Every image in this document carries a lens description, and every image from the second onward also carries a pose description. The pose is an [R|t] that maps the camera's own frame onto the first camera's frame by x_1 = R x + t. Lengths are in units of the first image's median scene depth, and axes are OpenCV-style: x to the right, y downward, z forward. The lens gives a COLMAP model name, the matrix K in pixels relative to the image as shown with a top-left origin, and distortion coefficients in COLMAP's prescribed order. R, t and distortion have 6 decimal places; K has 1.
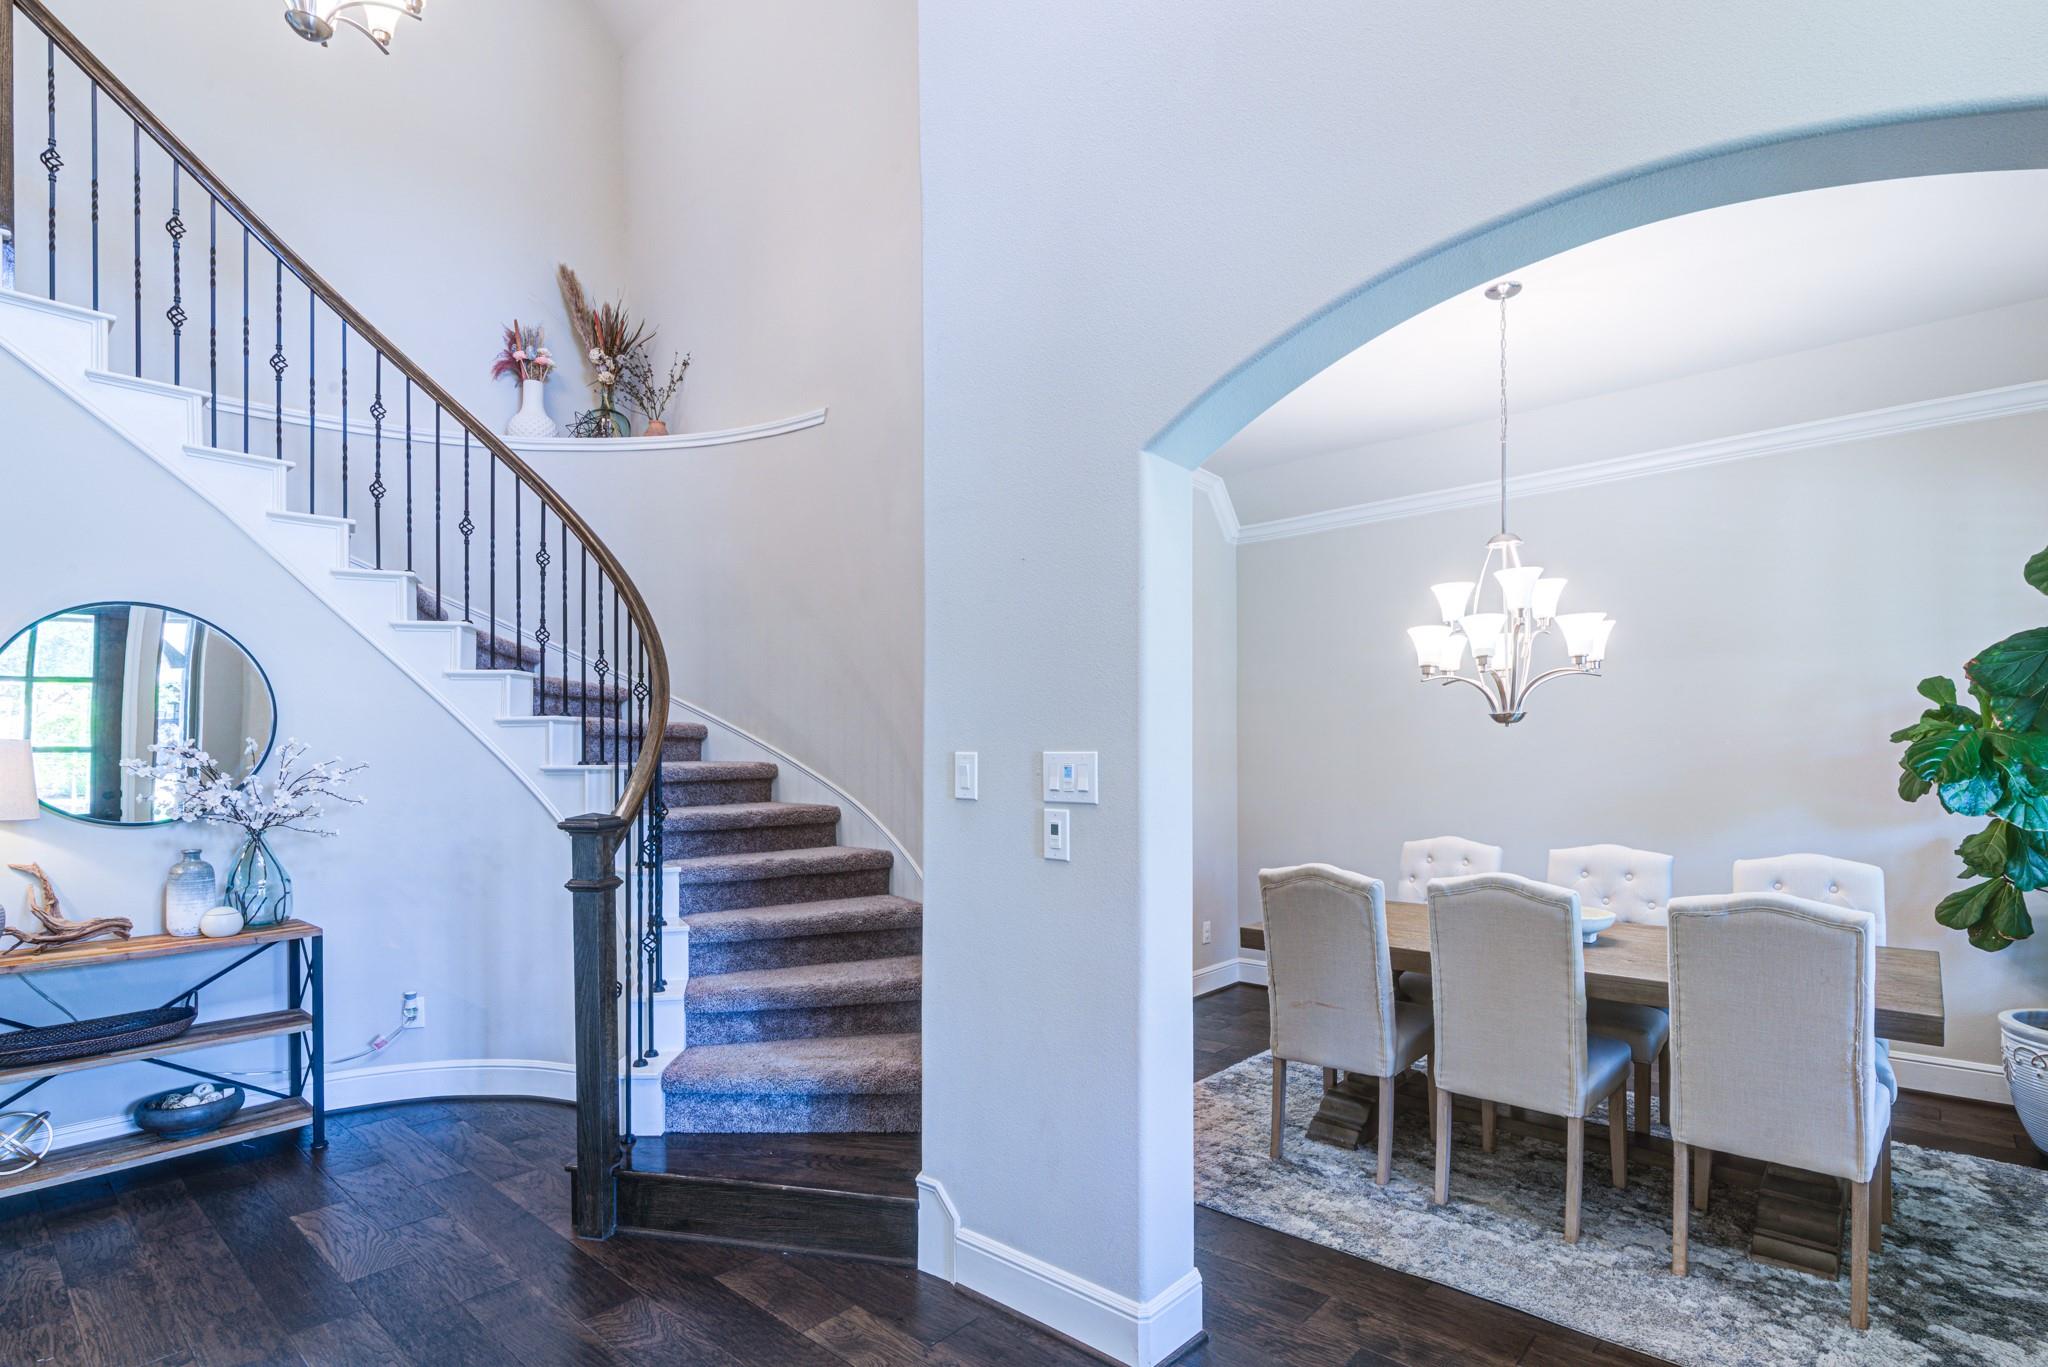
lens RADIAL K [[1048.3, 0, 1005.7], [0, 1048.3, 745.7], [0, 0, 1]] dist [-0.002897, 0.000703]
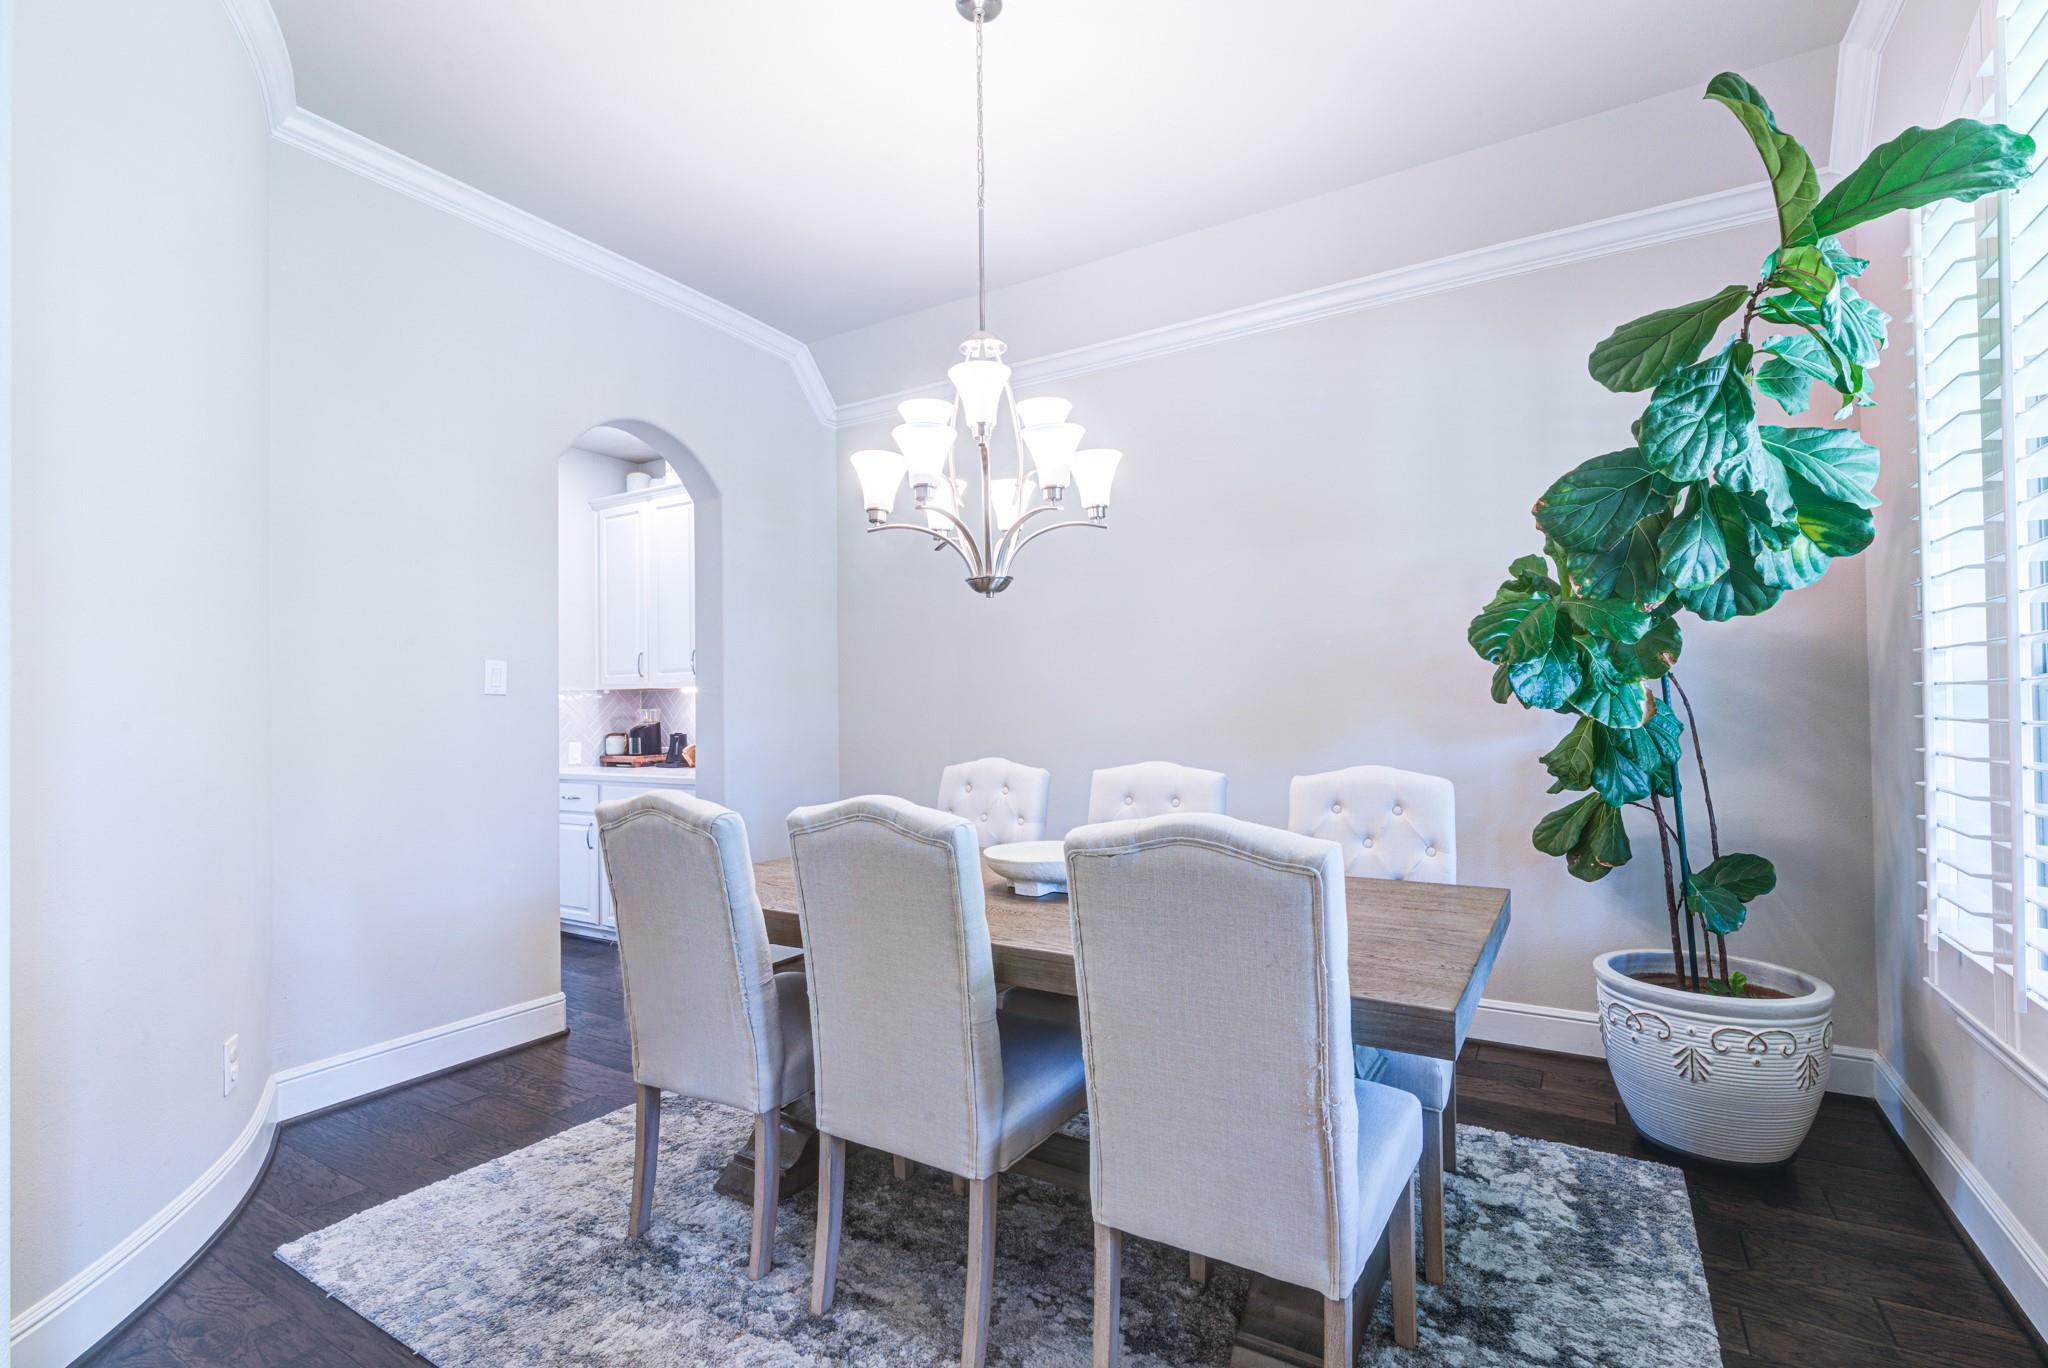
lens RADIAL K [[956.2, 0, 1023.2], [0, 956.2, 682.9], [0, 0, 1]] dist [-0.004857, 0.001536]
pose [[0.984741, -0.001436, 0.174018, 0.419142], [0.005330, 0.999746, -0.021912, 0.060516], [-0.173942, 0.022505, 0.984499, 0.374101]]
